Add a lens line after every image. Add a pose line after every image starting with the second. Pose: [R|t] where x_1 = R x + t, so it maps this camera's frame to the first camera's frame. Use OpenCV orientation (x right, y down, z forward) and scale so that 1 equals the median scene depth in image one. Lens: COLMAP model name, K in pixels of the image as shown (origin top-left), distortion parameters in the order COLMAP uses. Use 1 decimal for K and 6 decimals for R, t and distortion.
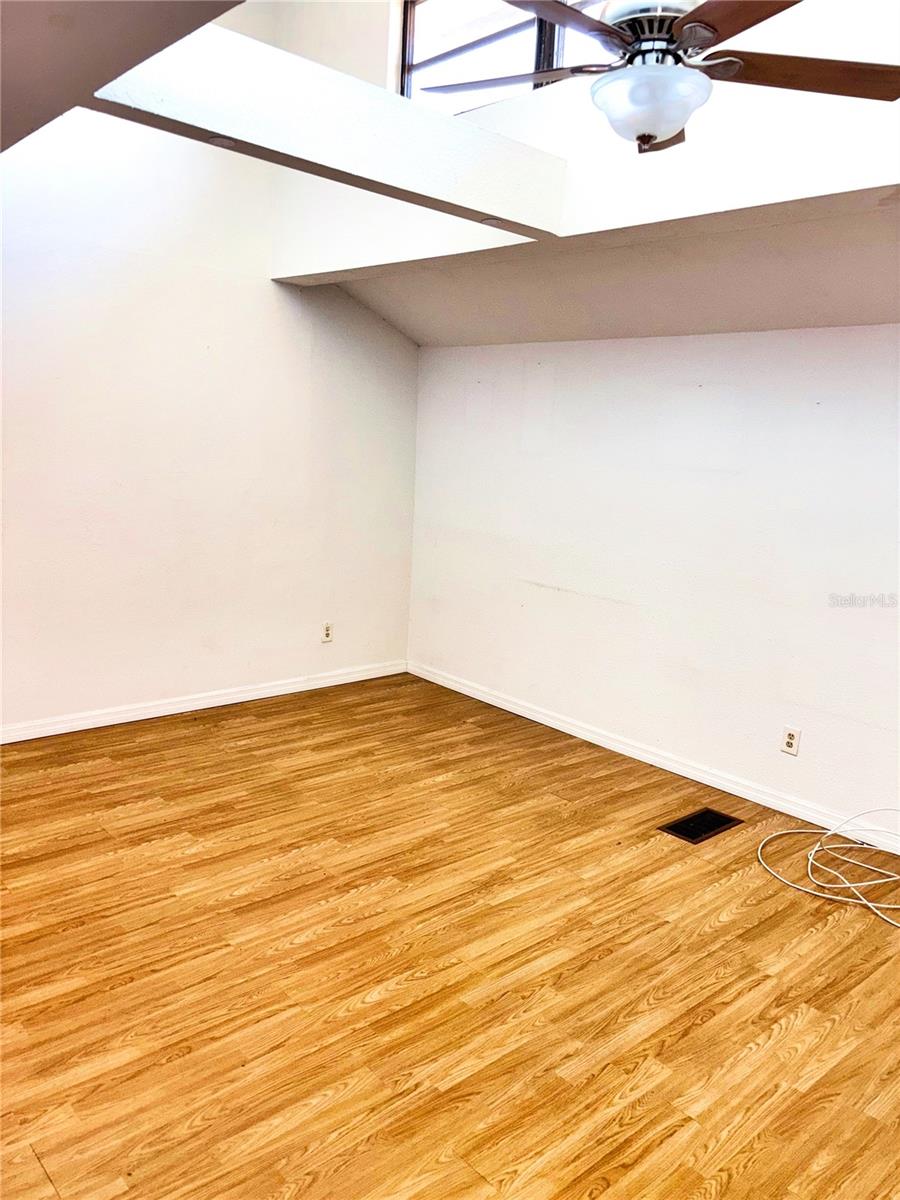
lens RADIAL K [[910.4, 0, 450.0], [0, 910.4, 600.0], [0, 0, 1]] dist [0.009034, 0.000920]
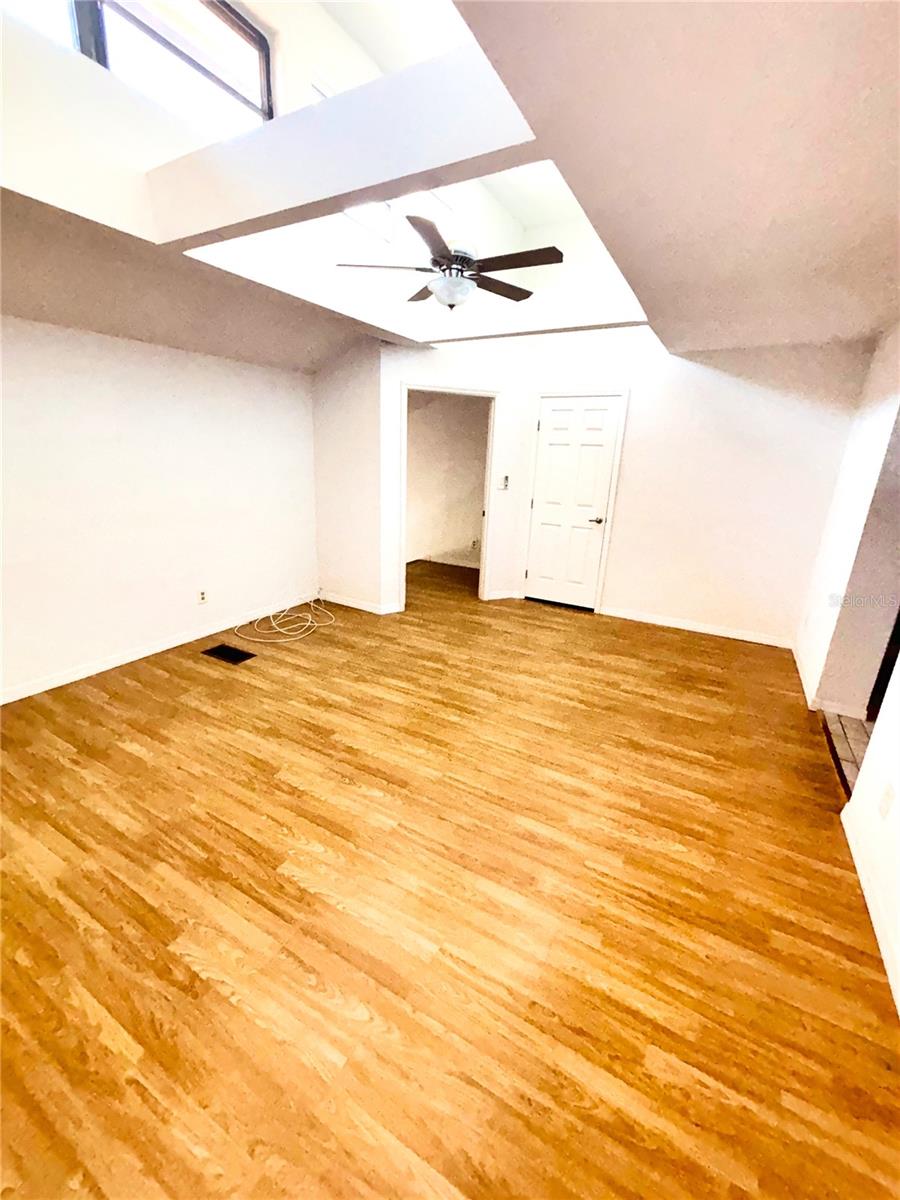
lens RADIAL K [[482.5, 0, 451.4], [0, 482.5, 597.0], [0, 0, 1]] dist [-0.004793, 0.000346]
pose [[-0.321163, -0.345313, 0.881824, -0.681564], [0.113386, 0.910434, 0.397812, -0.182405], [-0.940211, 0.227749, -0.253244, 0.874888]]
